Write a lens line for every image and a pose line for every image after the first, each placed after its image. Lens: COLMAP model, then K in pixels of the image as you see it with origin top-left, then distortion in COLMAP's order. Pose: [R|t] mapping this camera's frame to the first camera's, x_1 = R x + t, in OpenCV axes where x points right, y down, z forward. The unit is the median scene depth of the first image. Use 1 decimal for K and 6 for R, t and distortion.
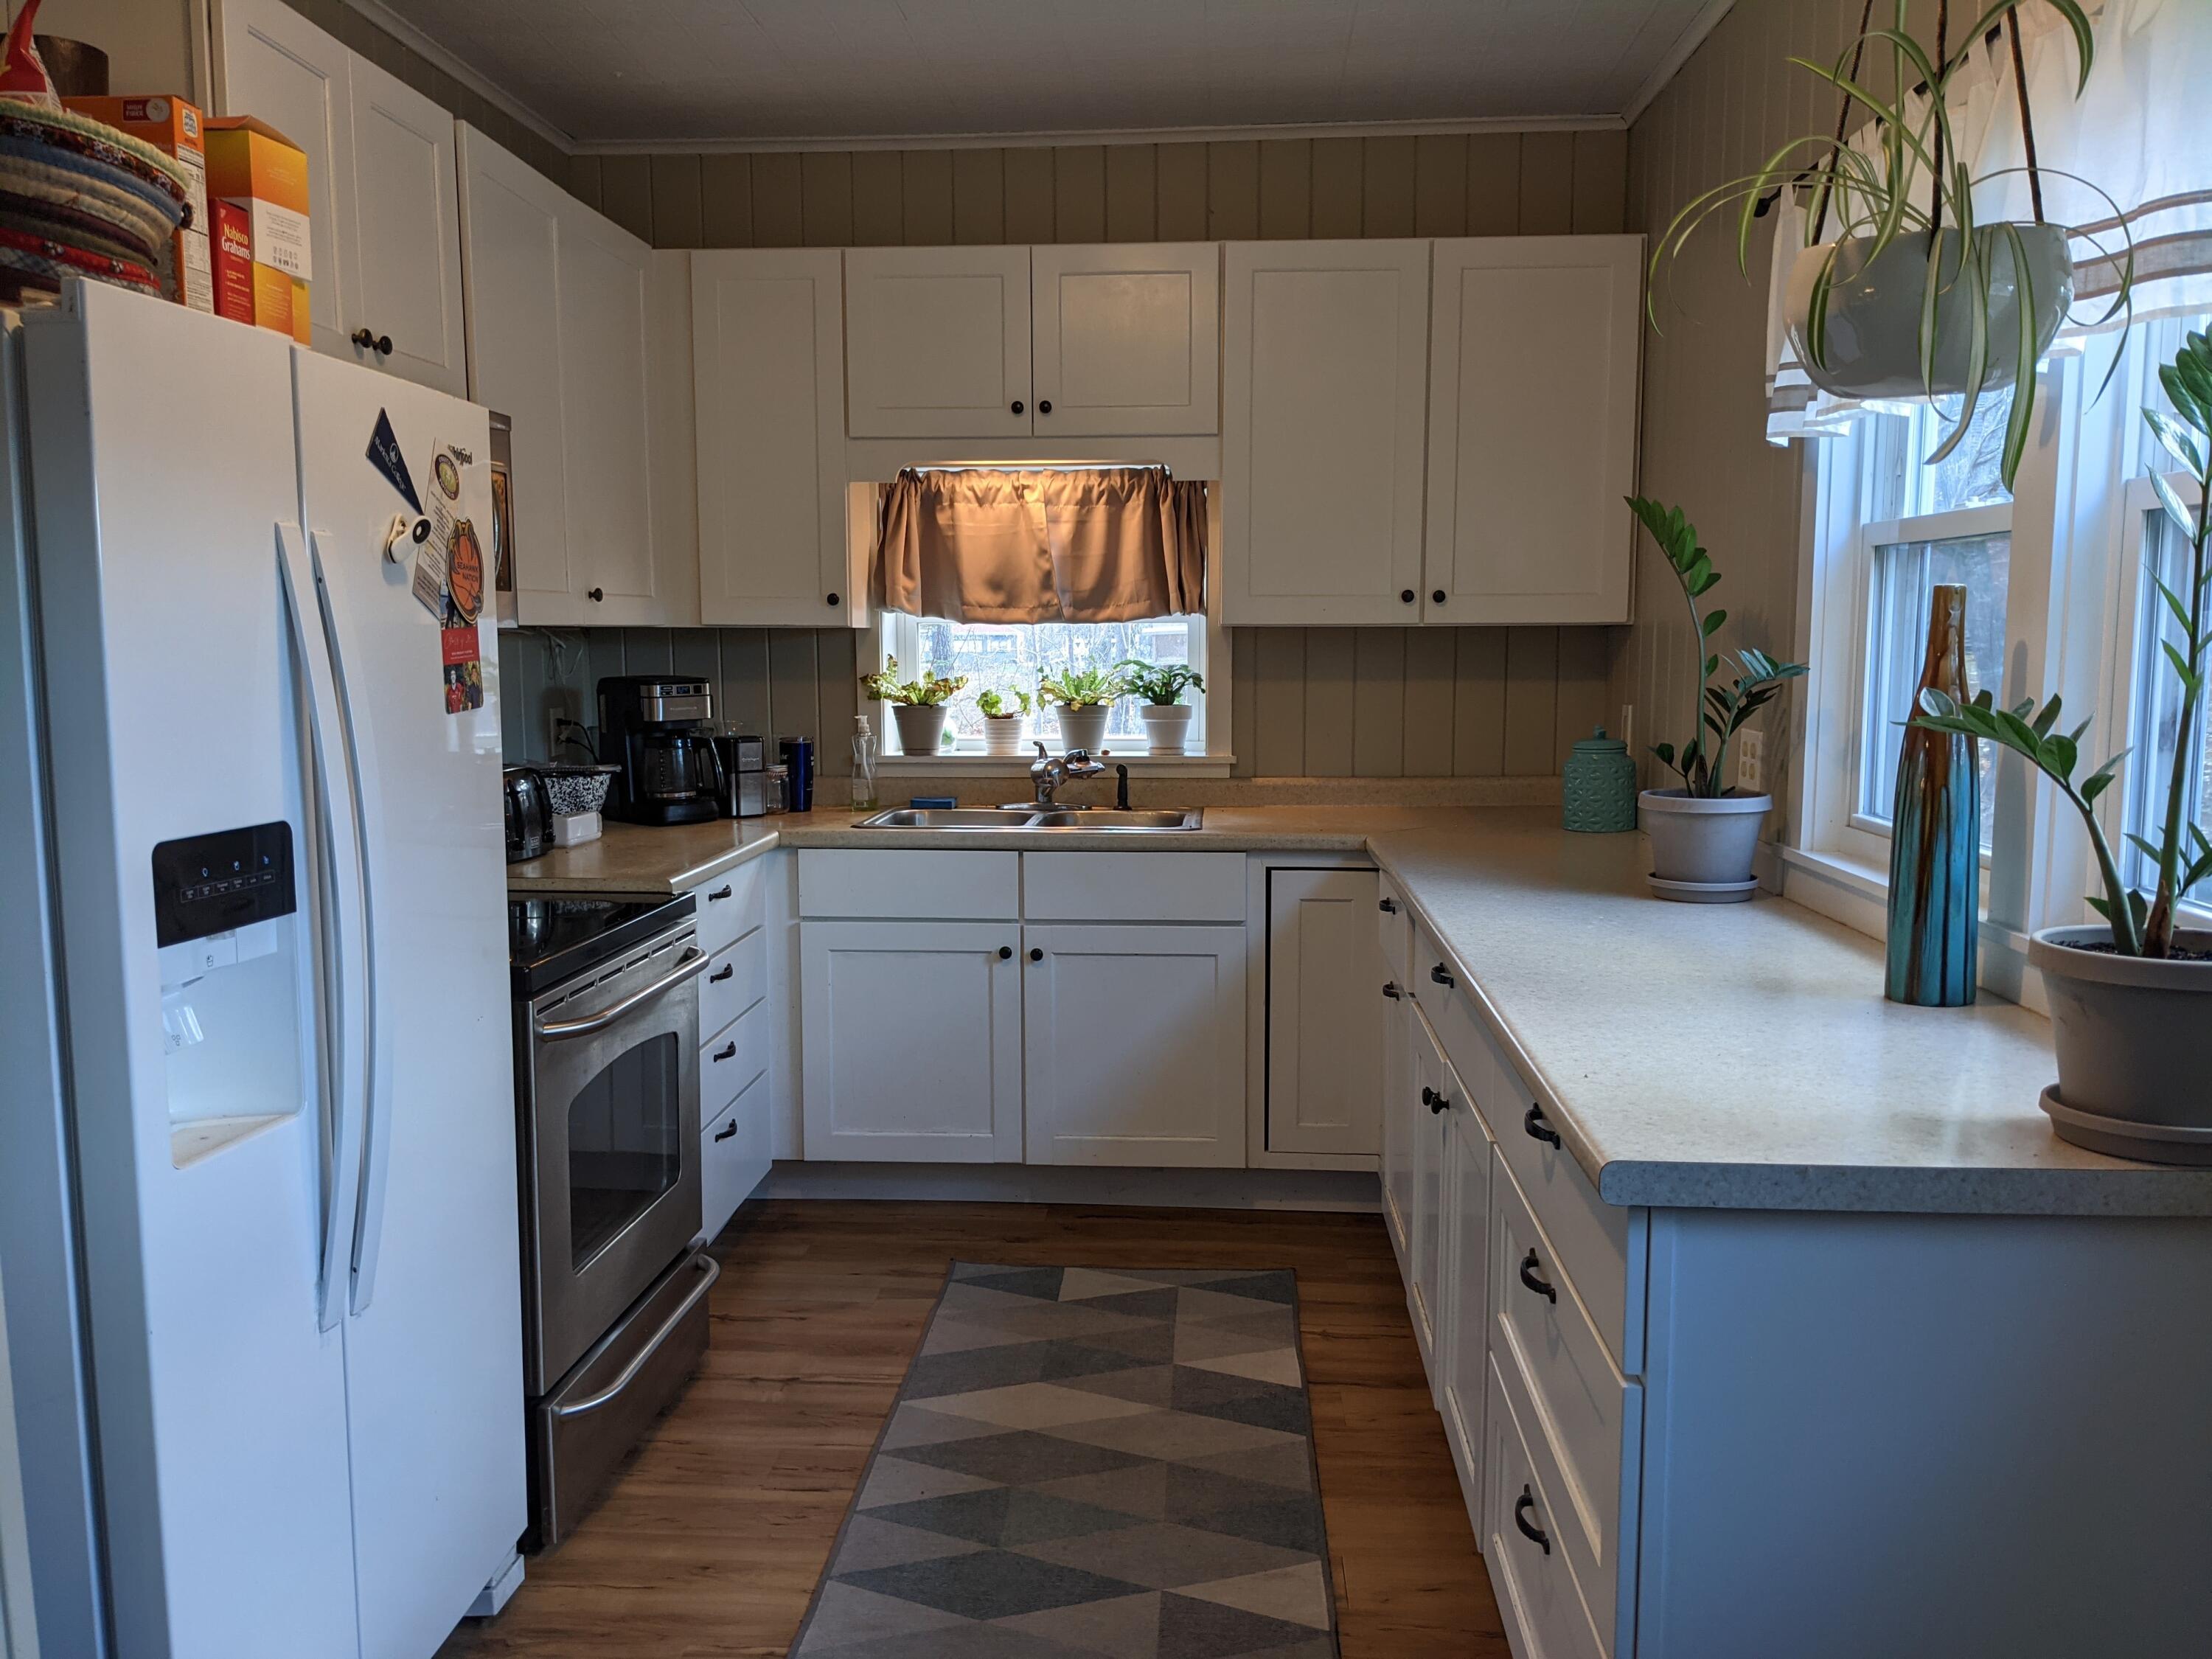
lens RADIAL K [[1764.5, 0, 1104.8], [0, 1764.5, 843.8], [0, 0, 1]] dist [0.088742, -0.138759]
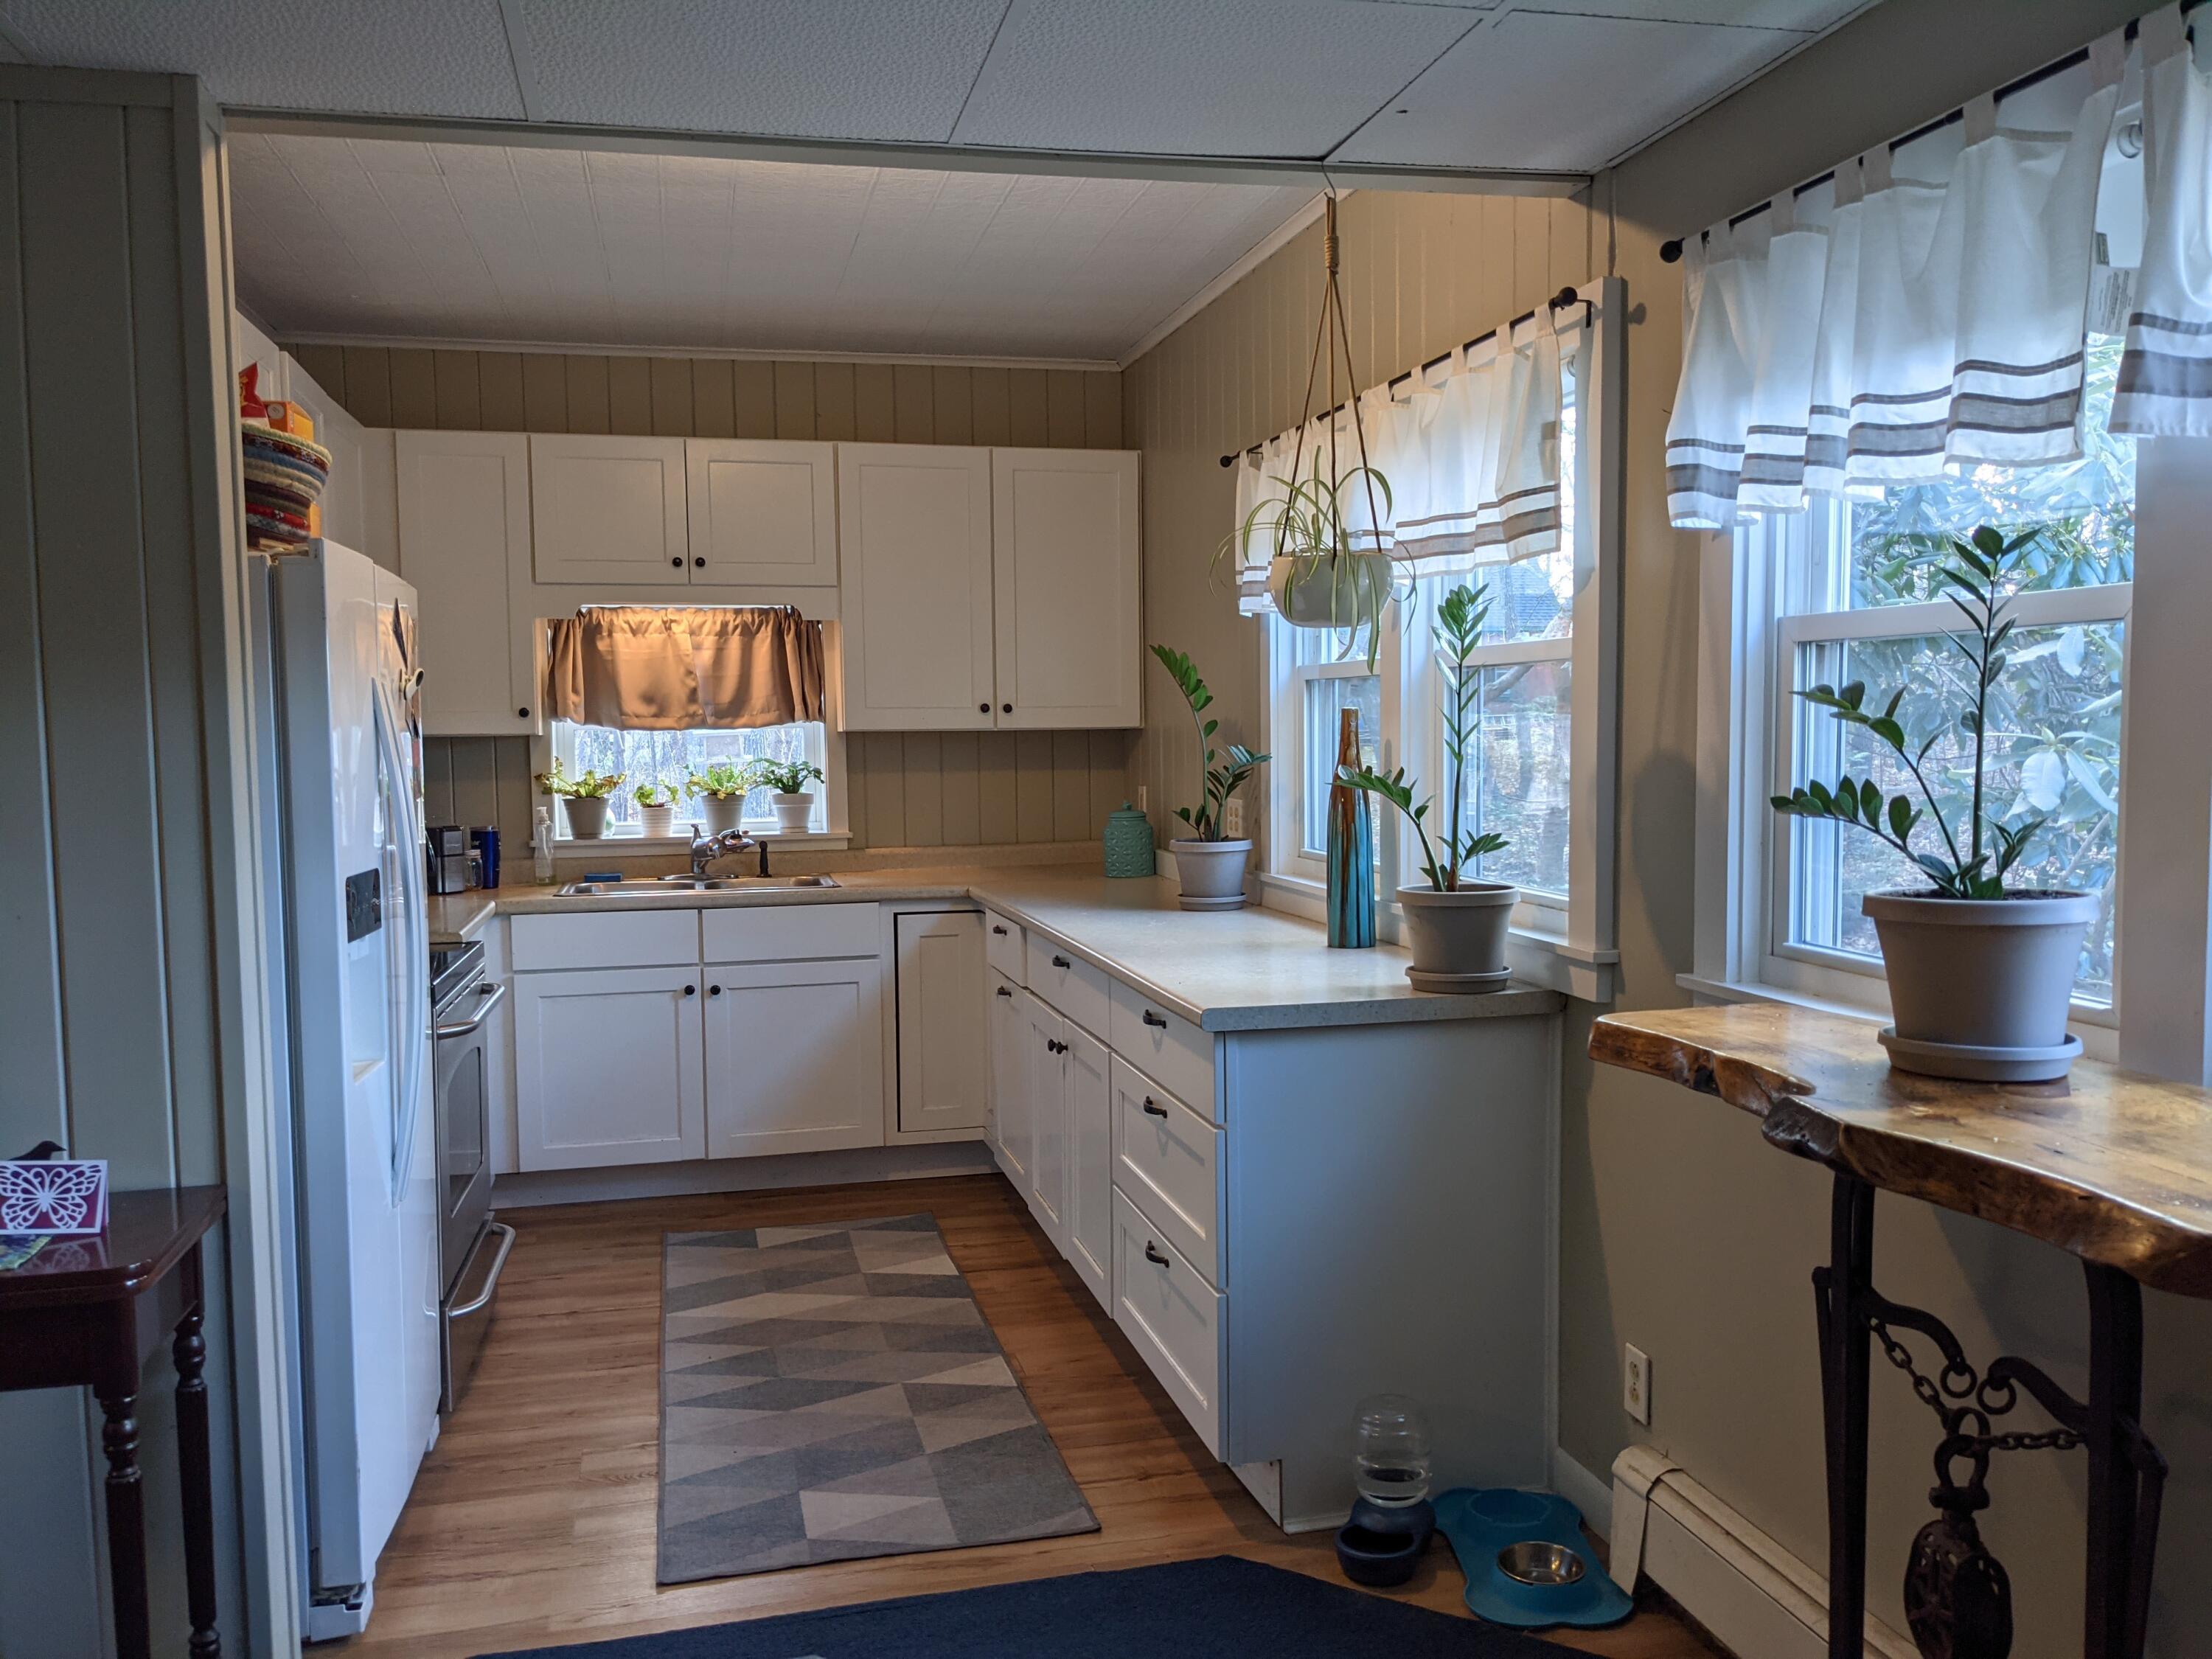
lens RADIAL K [[1764.5, 0, 1104.8], [0, 1764.5, 843.8], [0, 0, 1]] dist [0.088742, -0.138759]
pose [[0.955351, -0.029968, 0.293948, -0.142724], [0.046034, 0.997791, -0.047891, 0.031882], [-0.291864, 0.059285, 0.954621, -0.304892]]
